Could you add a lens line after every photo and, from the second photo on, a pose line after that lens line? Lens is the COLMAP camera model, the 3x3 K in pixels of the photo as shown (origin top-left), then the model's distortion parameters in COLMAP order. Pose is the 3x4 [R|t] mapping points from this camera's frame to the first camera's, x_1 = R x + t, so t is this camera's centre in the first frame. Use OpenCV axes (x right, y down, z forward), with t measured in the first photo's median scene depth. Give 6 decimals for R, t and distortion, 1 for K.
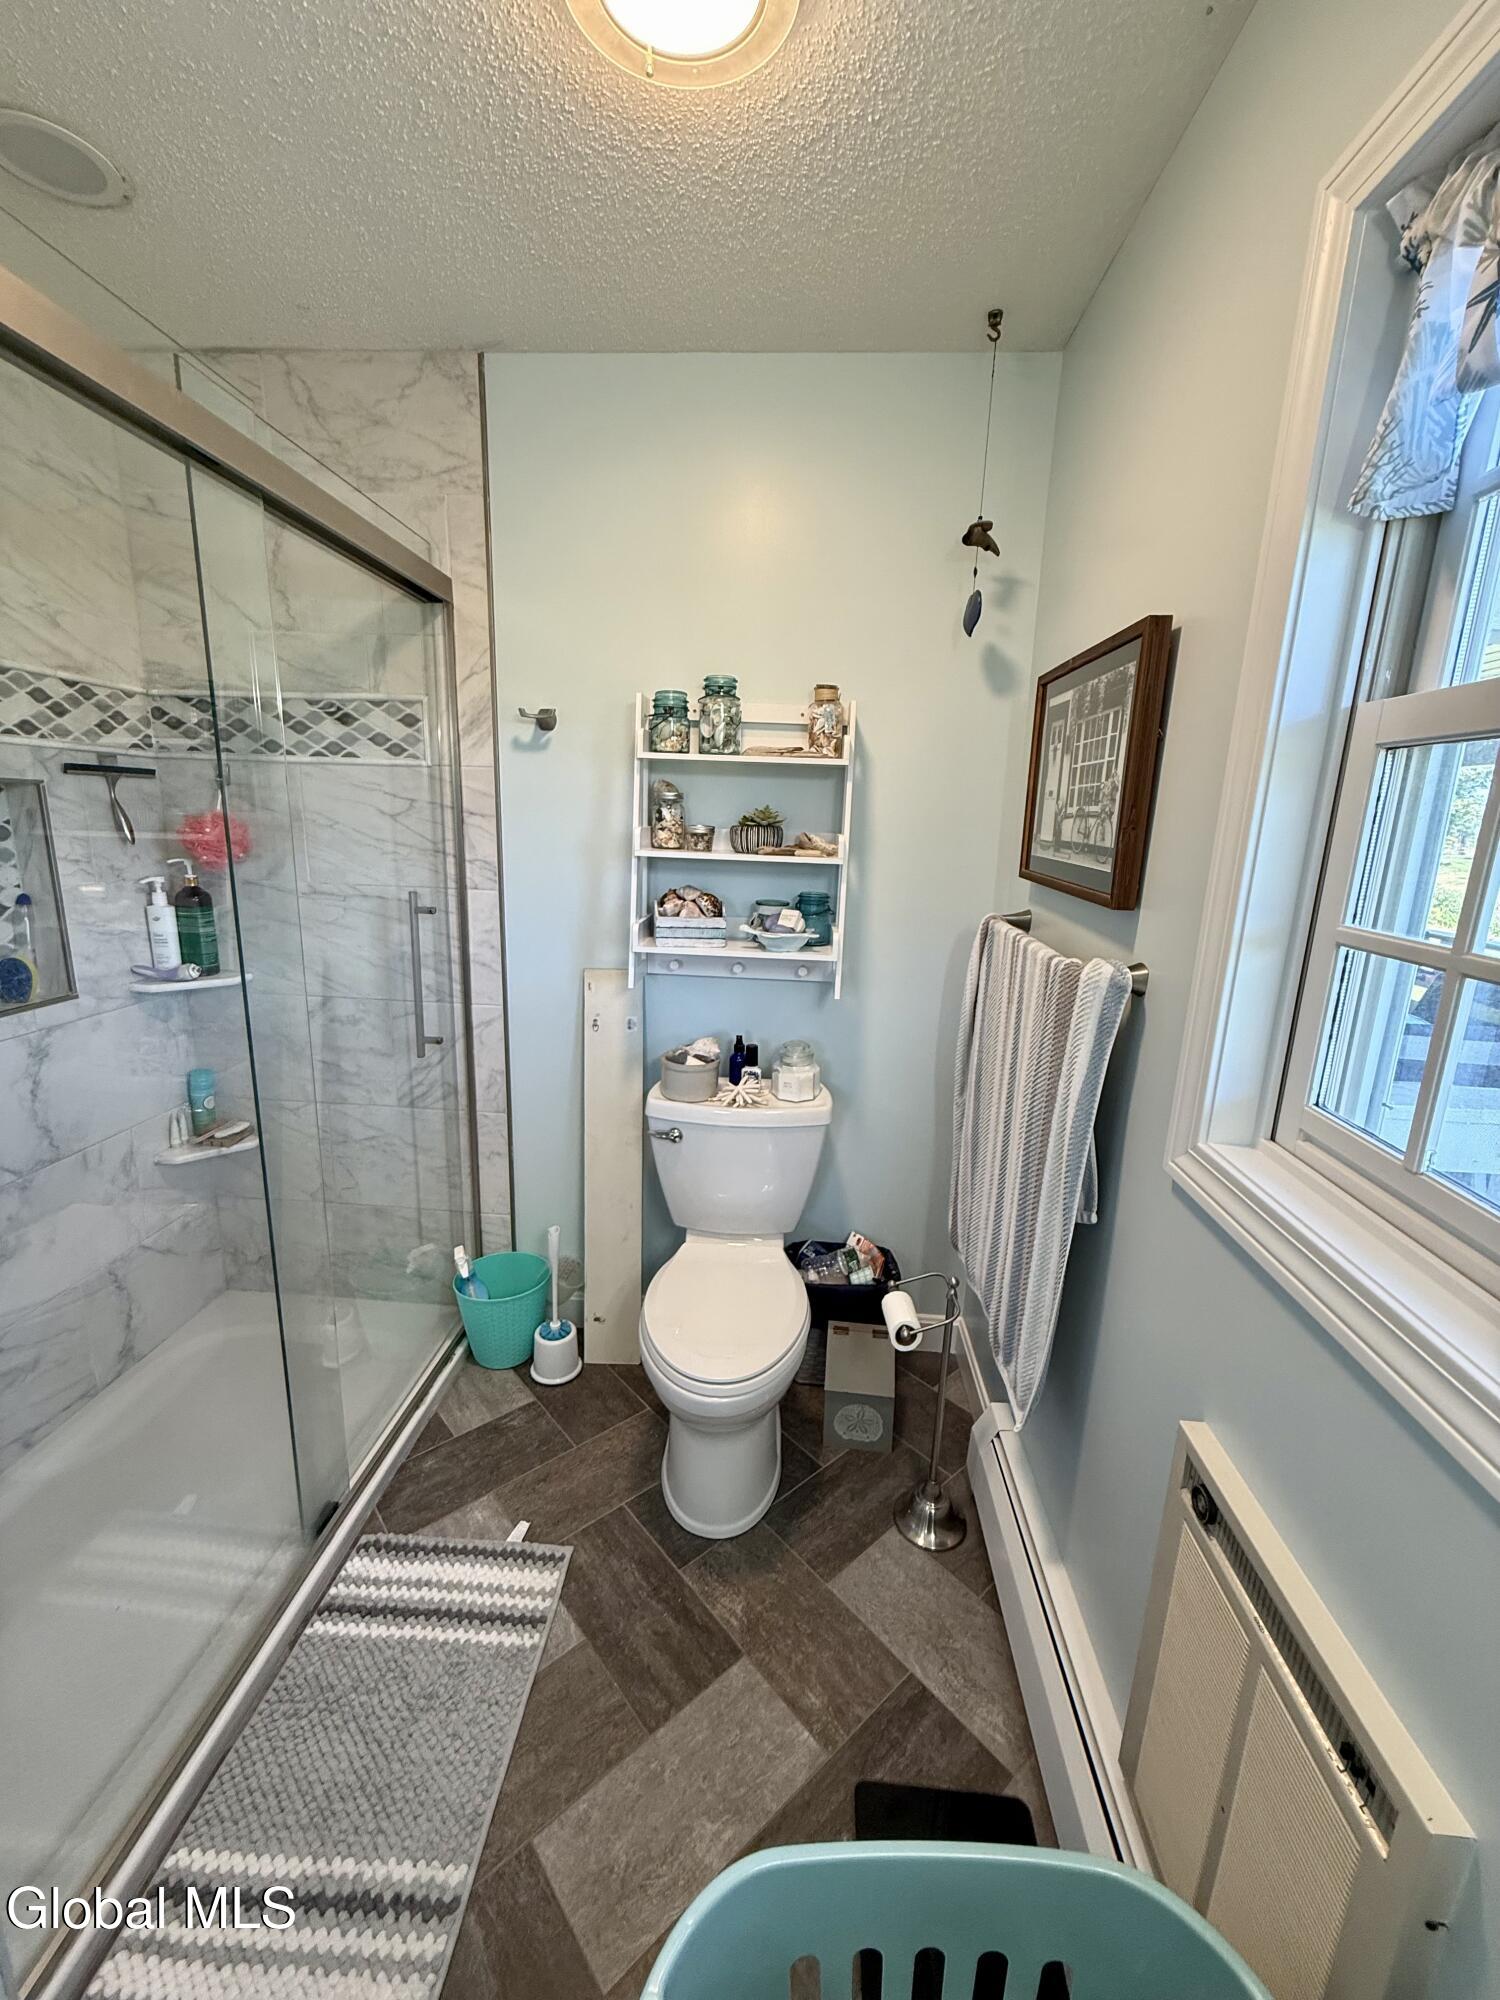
lens RADIAL K [[799.5, 0, 747.8], [0, 799.5, 995.5], [0, 0, 1]] dist [-0.000080, -0.000034]
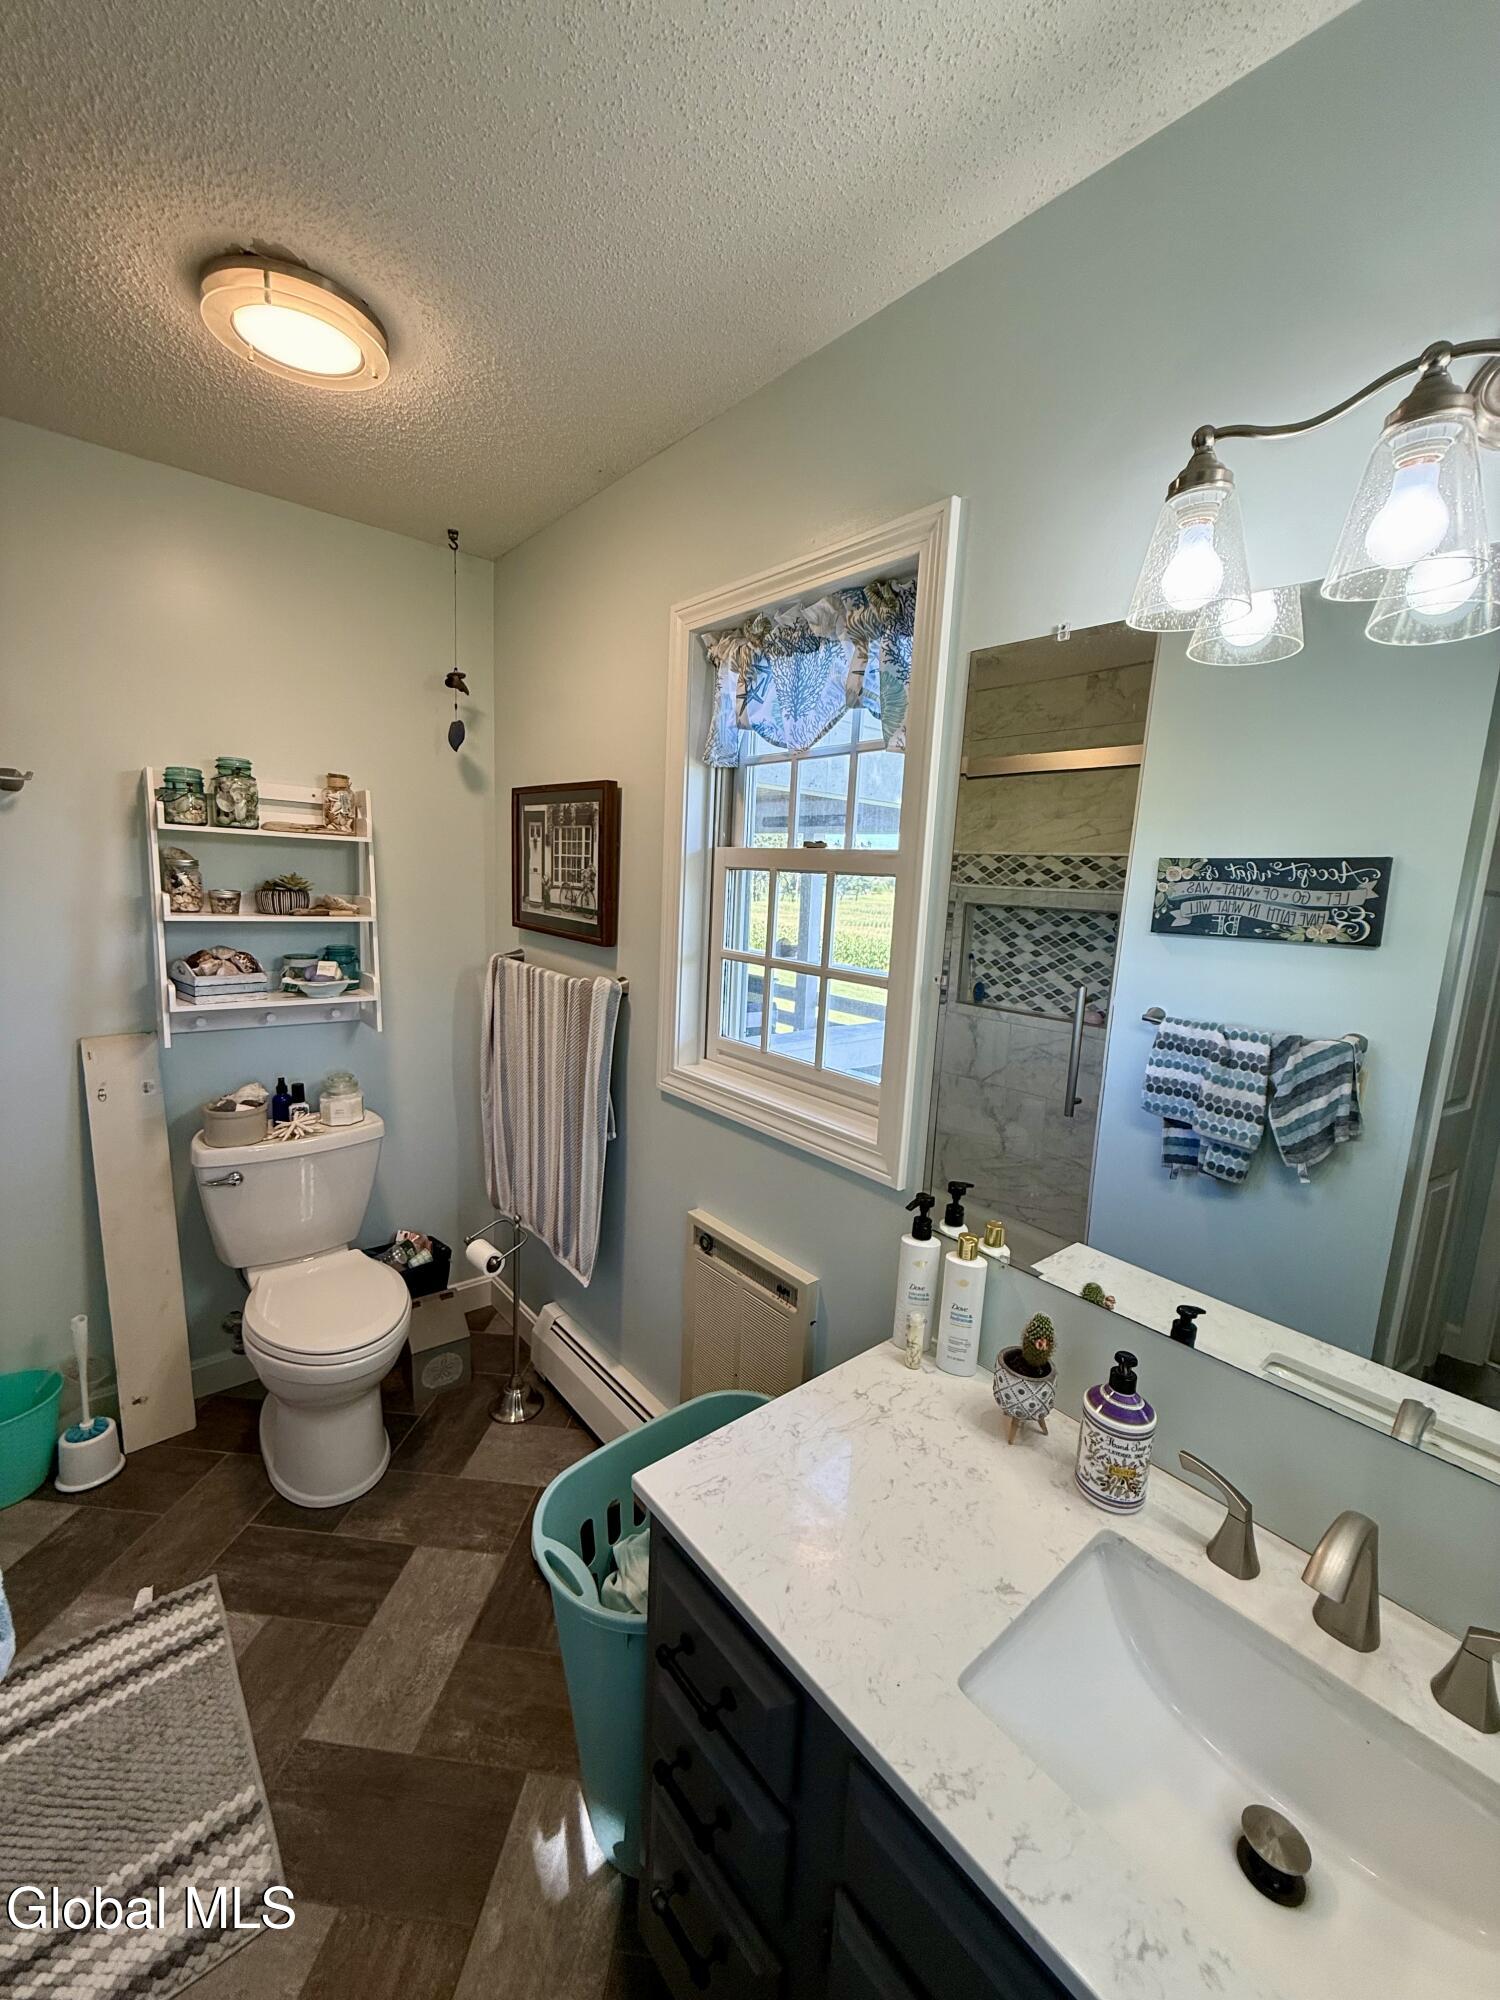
lens RADIAL K [[799.5, 0, 747.8], [0, 799.5, 995.5], [0, 0, 1]] dist [-0.000080, -0.000034]
pose [[0.723734, -0.101126, 0.682629, -0.311014], [0.129300, 0.991557, 0.009804, 0.010684], [-0.677857, 0.081168, 0.730699, -0.274161]]
